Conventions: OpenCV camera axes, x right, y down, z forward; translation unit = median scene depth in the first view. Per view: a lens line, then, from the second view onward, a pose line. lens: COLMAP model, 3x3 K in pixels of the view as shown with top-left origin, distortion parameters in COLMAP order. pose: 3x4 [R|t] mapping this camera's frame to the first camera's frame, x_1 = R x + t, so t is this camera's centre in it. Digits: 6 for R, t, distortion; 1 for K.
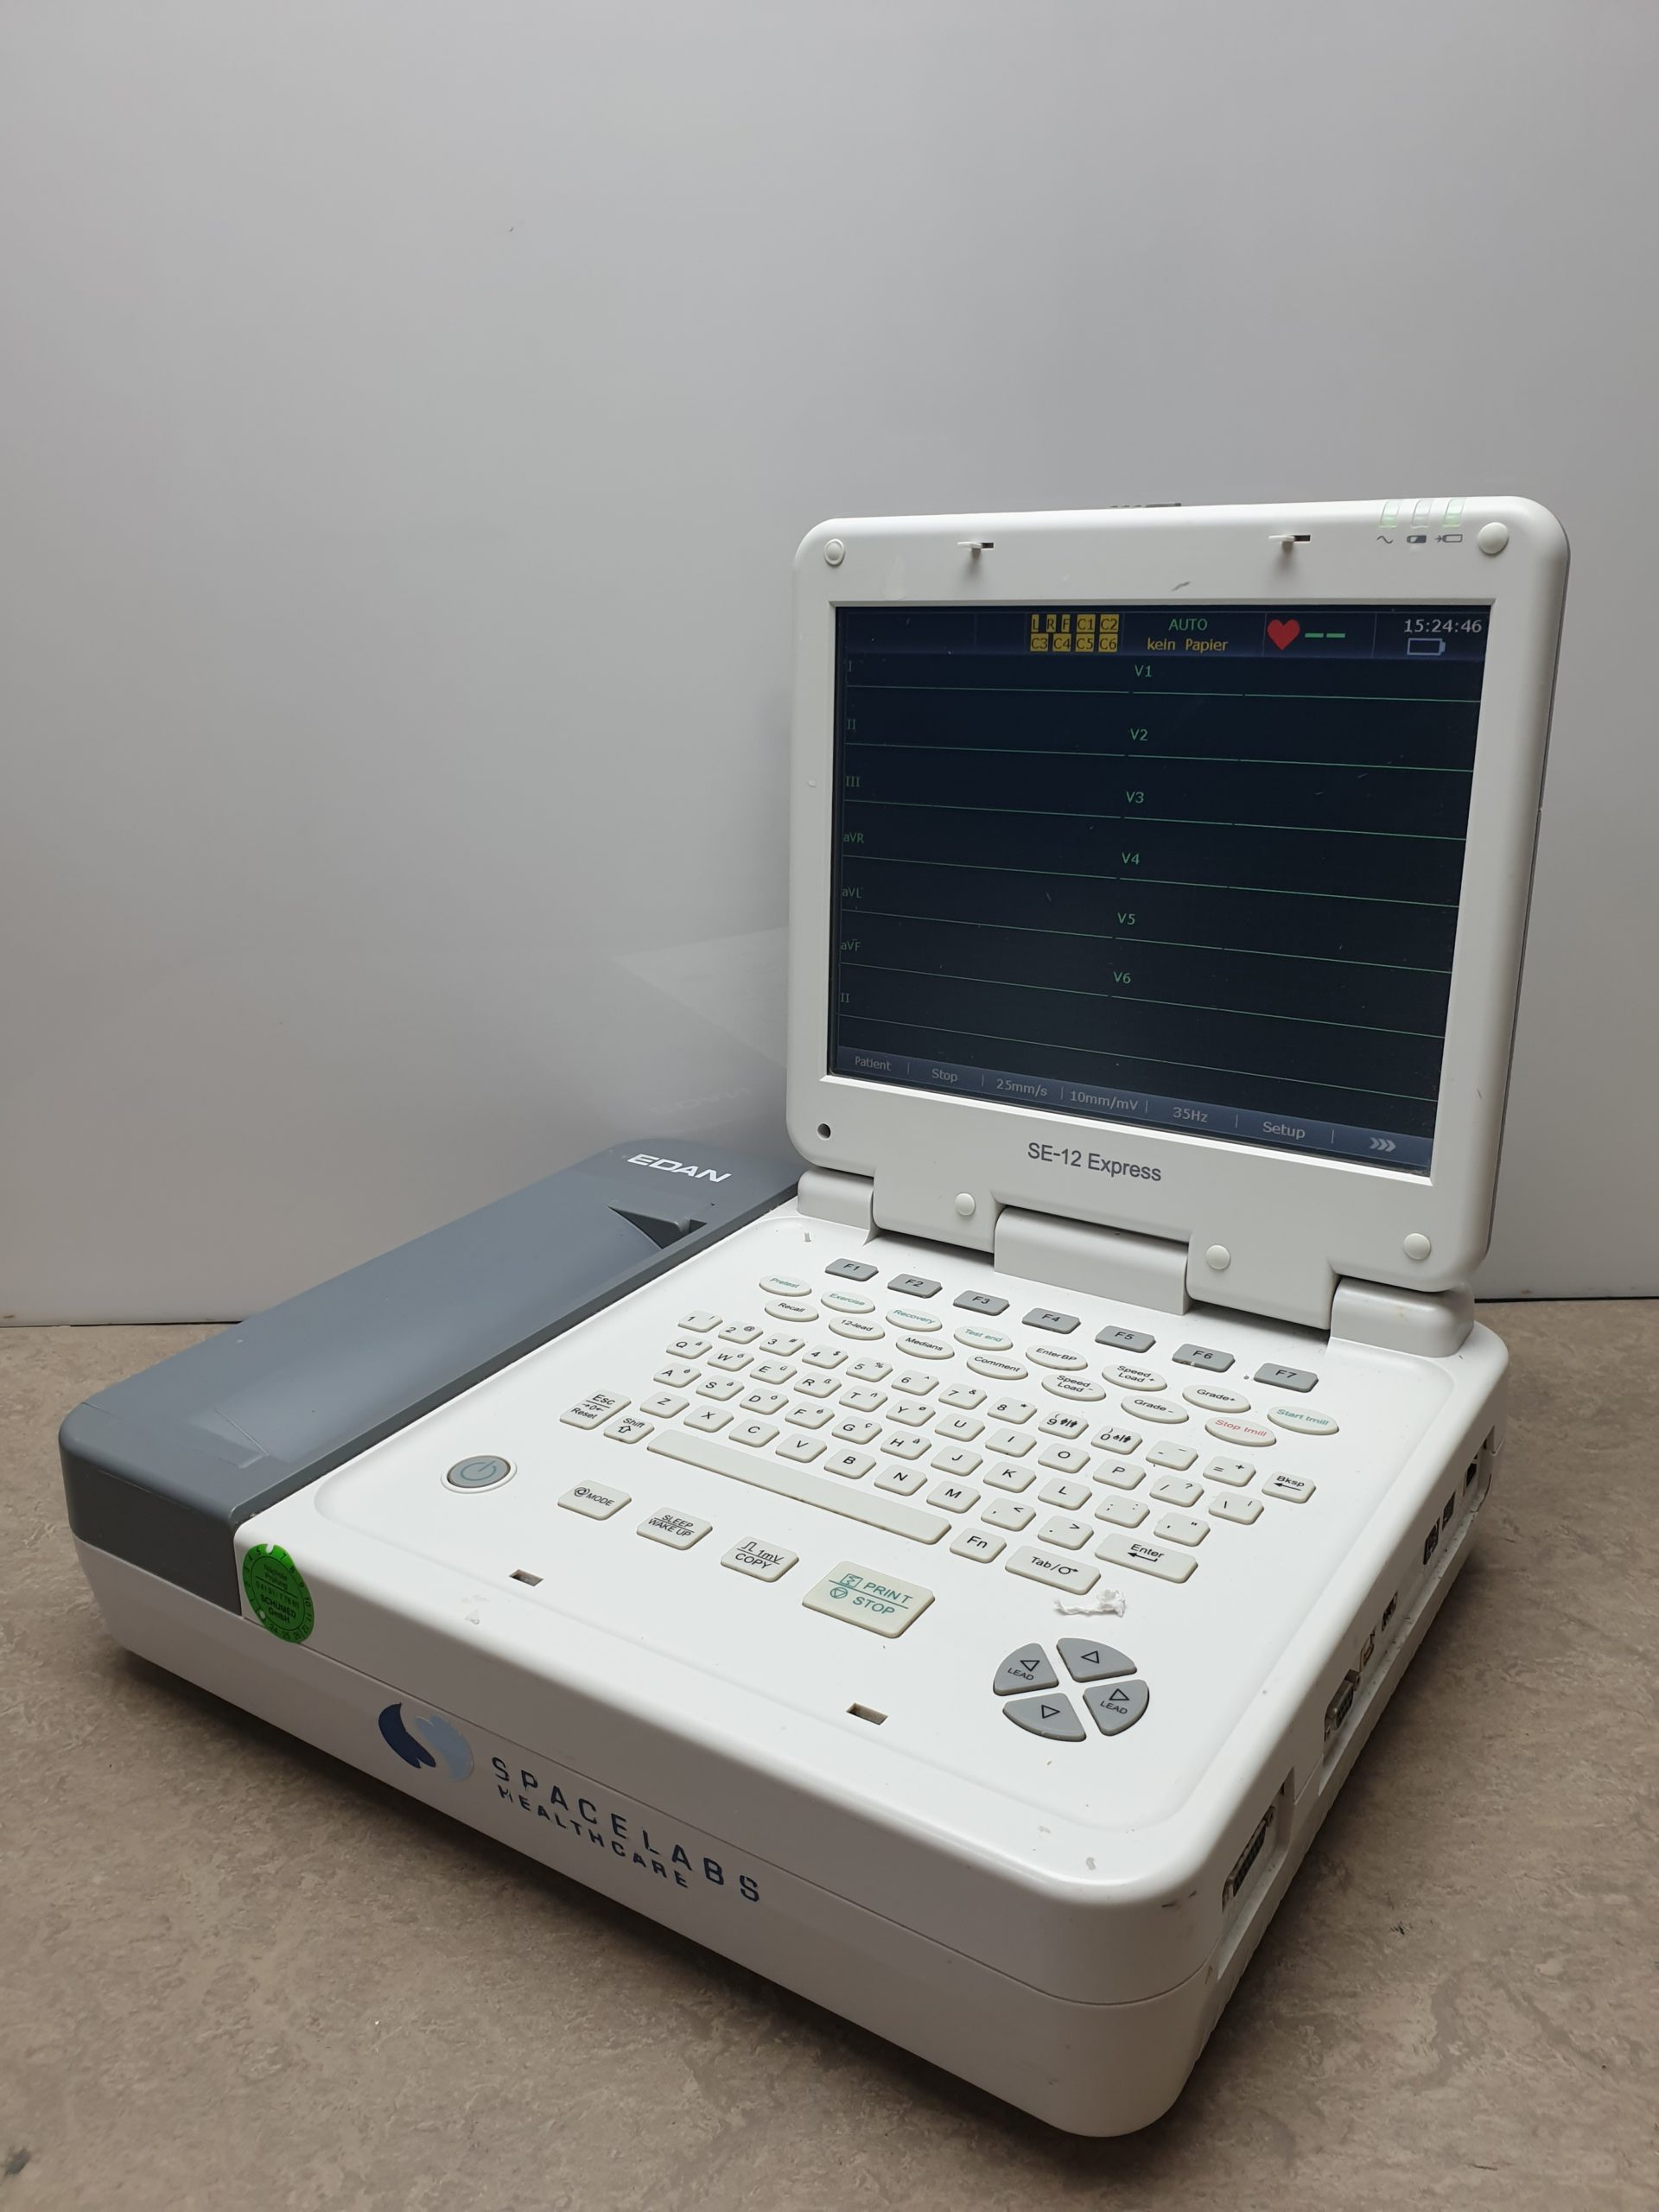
lens RADIAL K [[1730.0, 0, 833.9], [0, 1730.0, 1103.4], [0, 0, 1]] dist [0.023430, -0.007944]
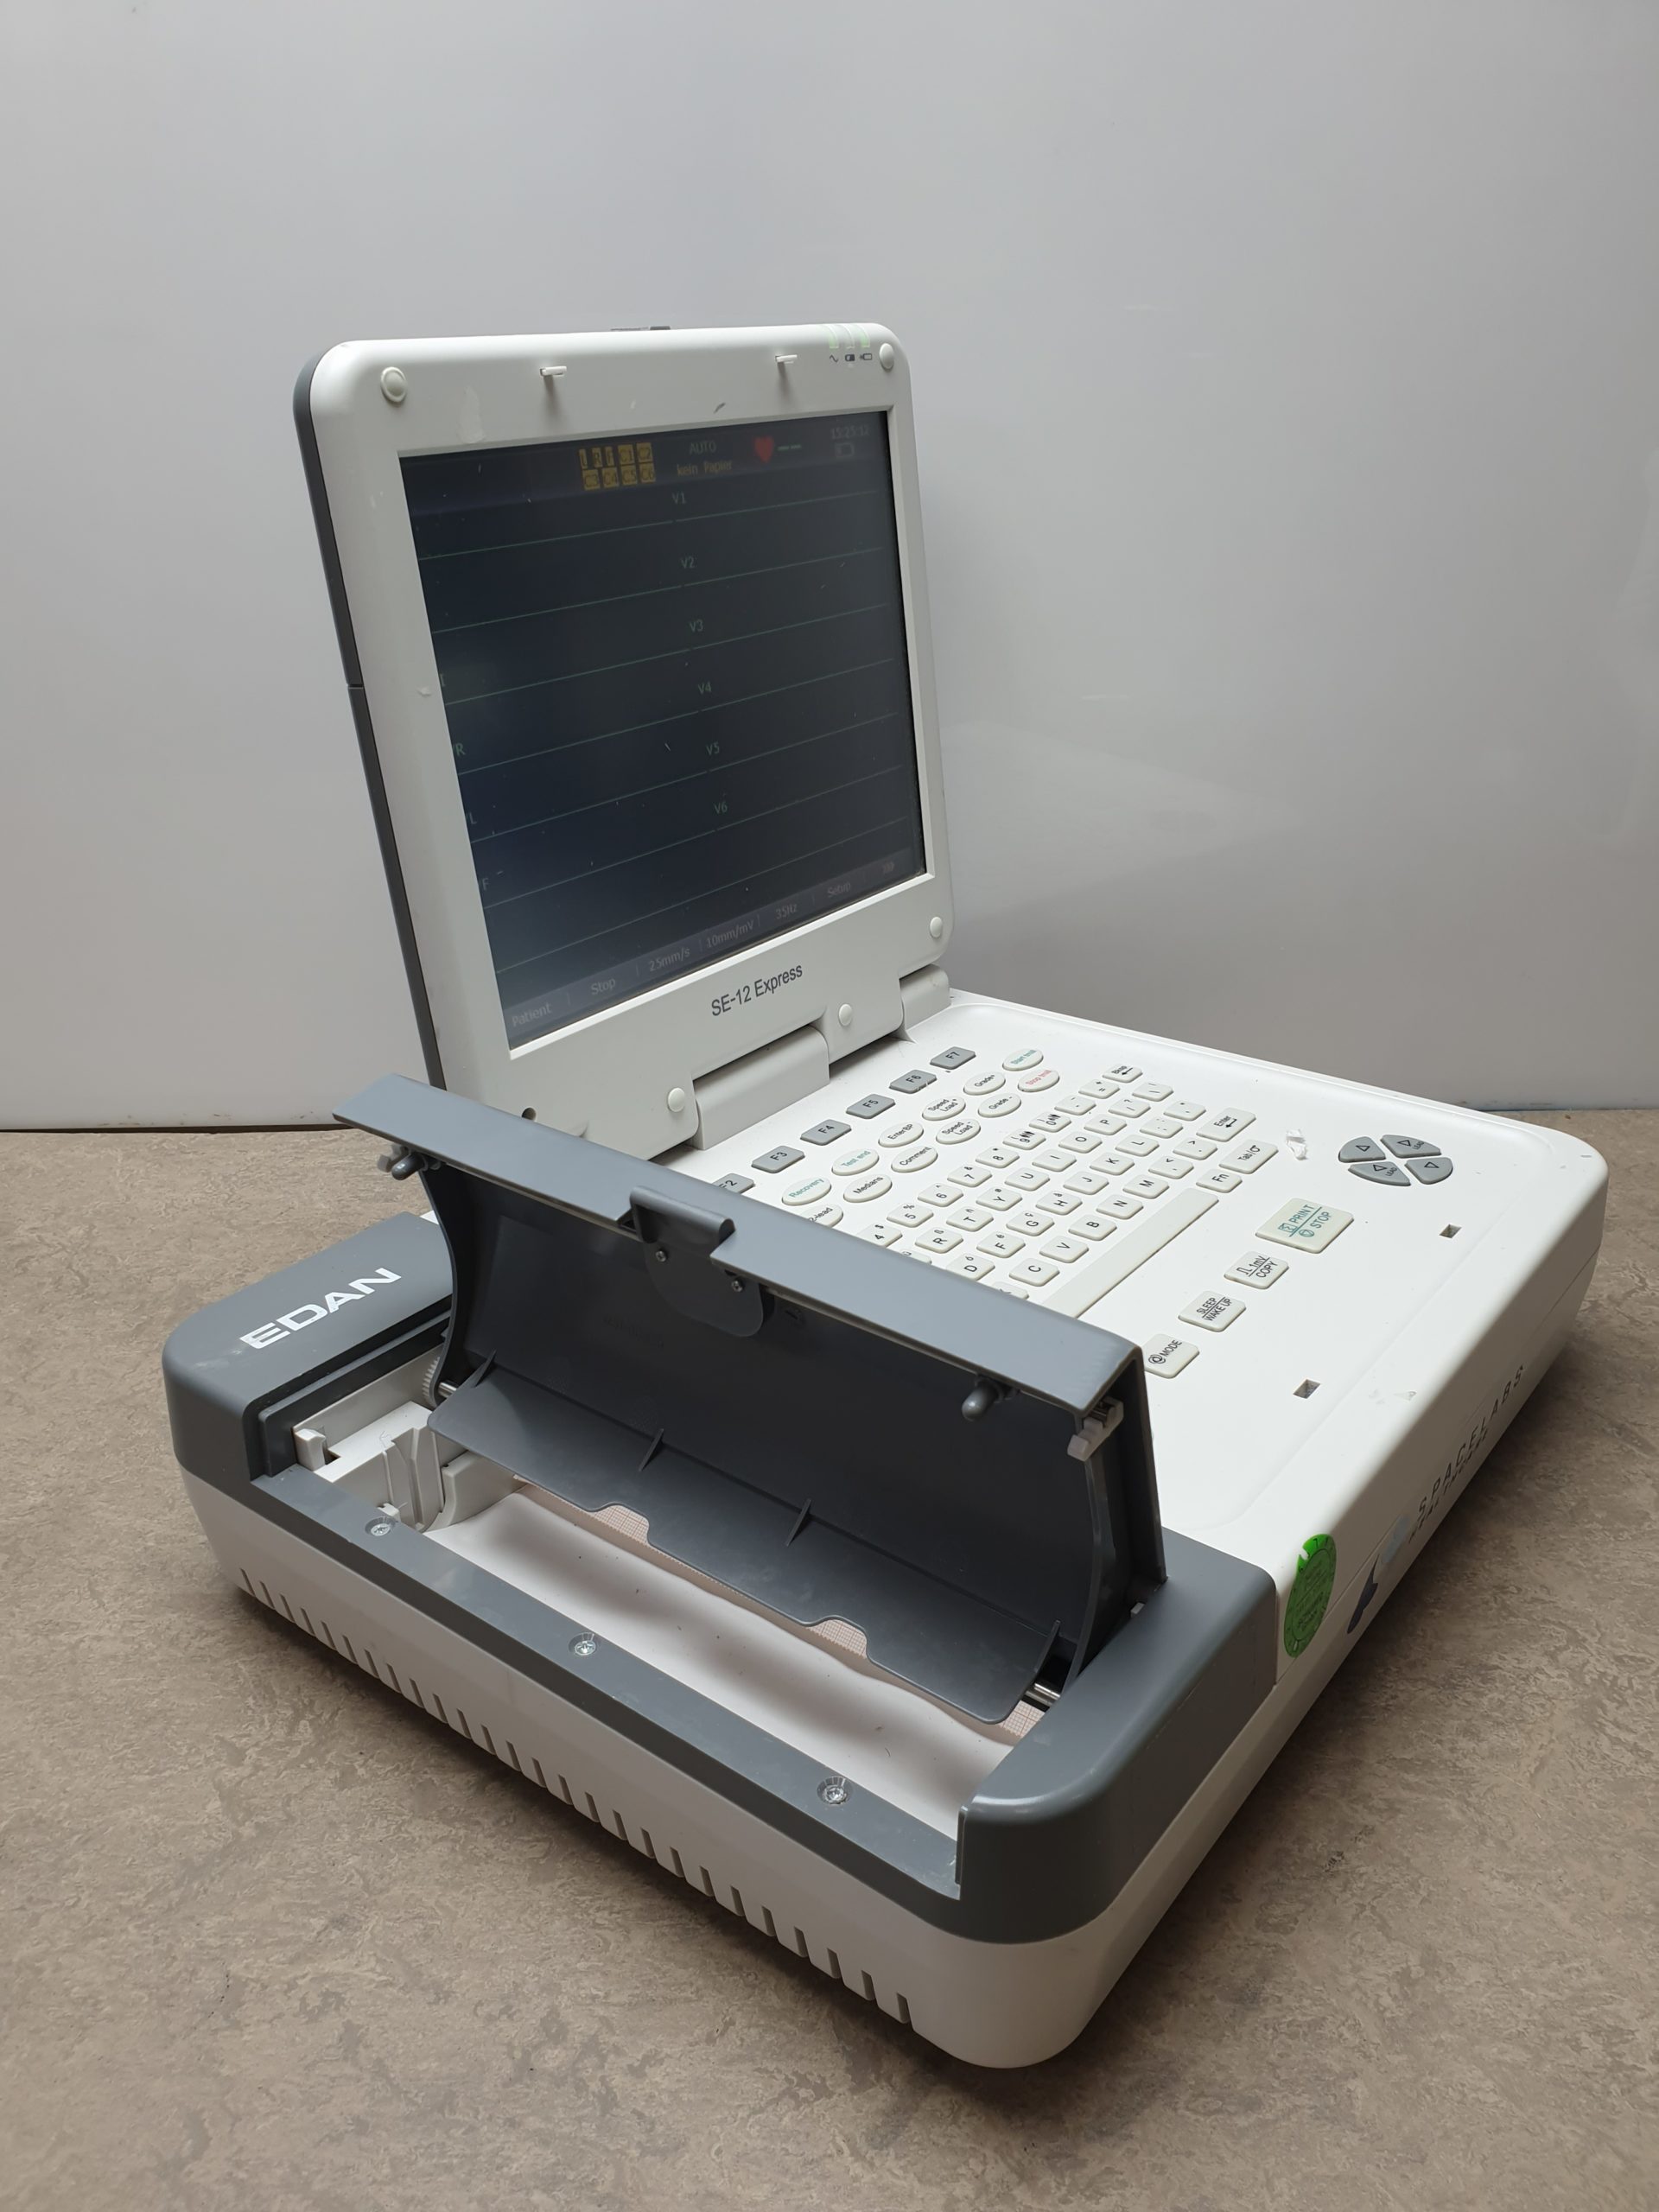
lens RADIAL K [[1730.0, 0, 812.8], [0, 1730.0, 1111.4], [0, 0, 1]] dist [0.023430, -0.007944]
pose [[0.082044, -0.381967, 0.920527, -0.868516], [0.350234, 0.875779, 0.332184, -0.245491], [-0.933062, 0.295146, 0.205630, 0.827644]]
